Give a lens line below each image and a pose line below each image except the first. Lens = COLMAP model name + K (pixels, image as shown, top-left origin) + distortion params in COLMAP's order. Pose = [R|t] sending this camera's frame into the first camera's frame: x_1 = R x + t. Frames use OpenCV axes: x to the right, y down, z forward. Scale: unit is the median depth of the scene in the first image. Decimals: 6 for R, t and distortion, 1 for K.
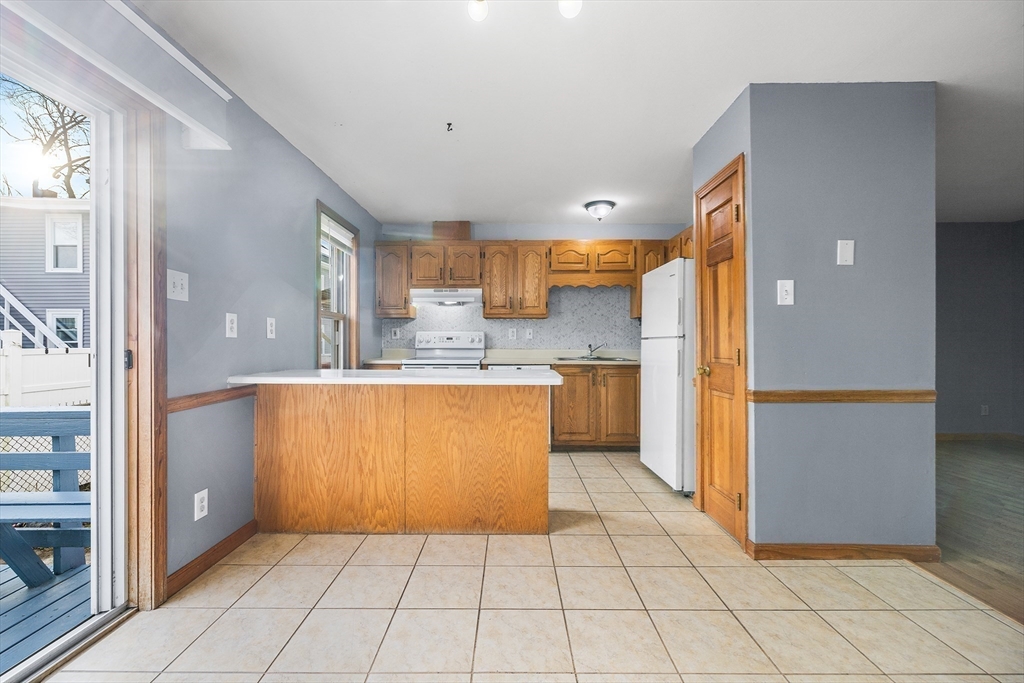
lens RADIAL K [[431.4, 0, 511.6], [0, 431.4, 340.5], [0, 0, 1]] dist [-0.003555, 0.000553]
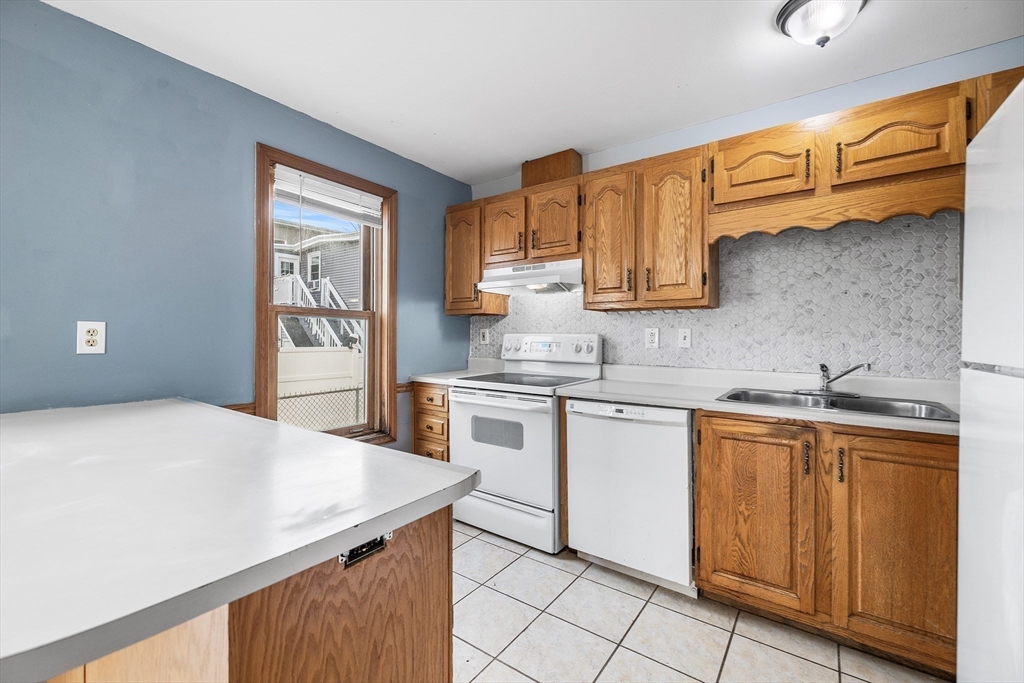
lens RADIAL K [[431.4, 0, 505.2], [0, 431.4, 334.1], [0, 0, 1]] dist [-0.003555, 0.000553]
pose [[0.807192, -0.000119, -0.590289, 0.185056], [-0.002895, 0.999987, -0.004161, -0.018671], [0.590282, 0.005068, 0.807181, 0.483624]]
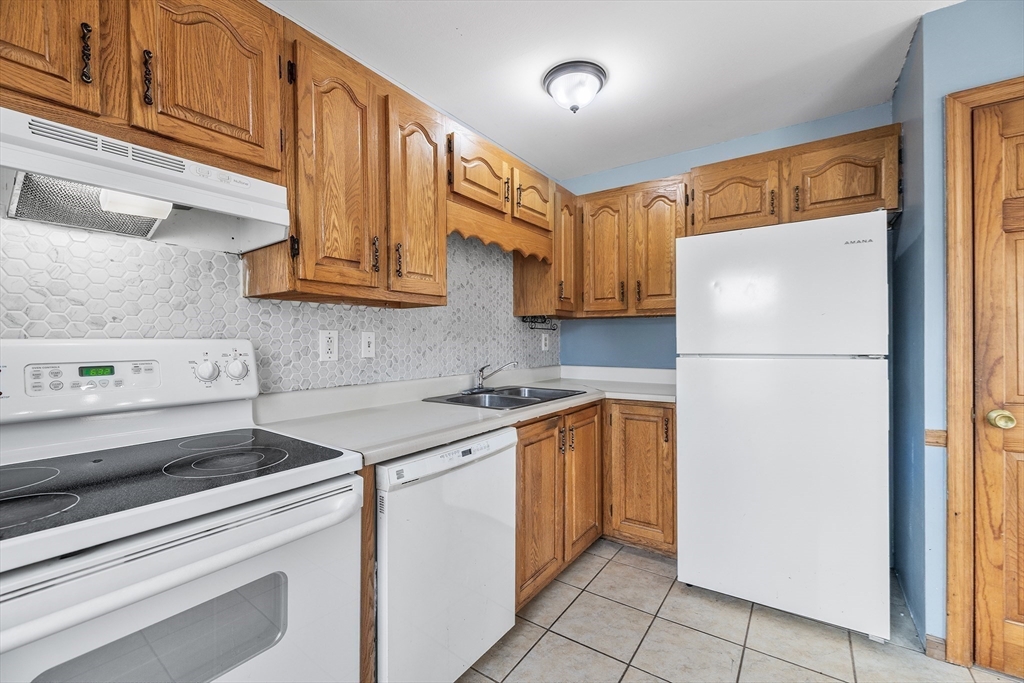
lens RADIAL K [[431.4, 0, 513.7], [0, 431.4, 344.1], [0, 0, 1]] dist [-0.003555, 0.000553]
pose [[0.557534, -0.010612, 0.830086, -0.219690], [0.005899, 0.999944, 0.008821, -0.020007], [-0.830133, -0.000021, 0.557565, 0.720493]]
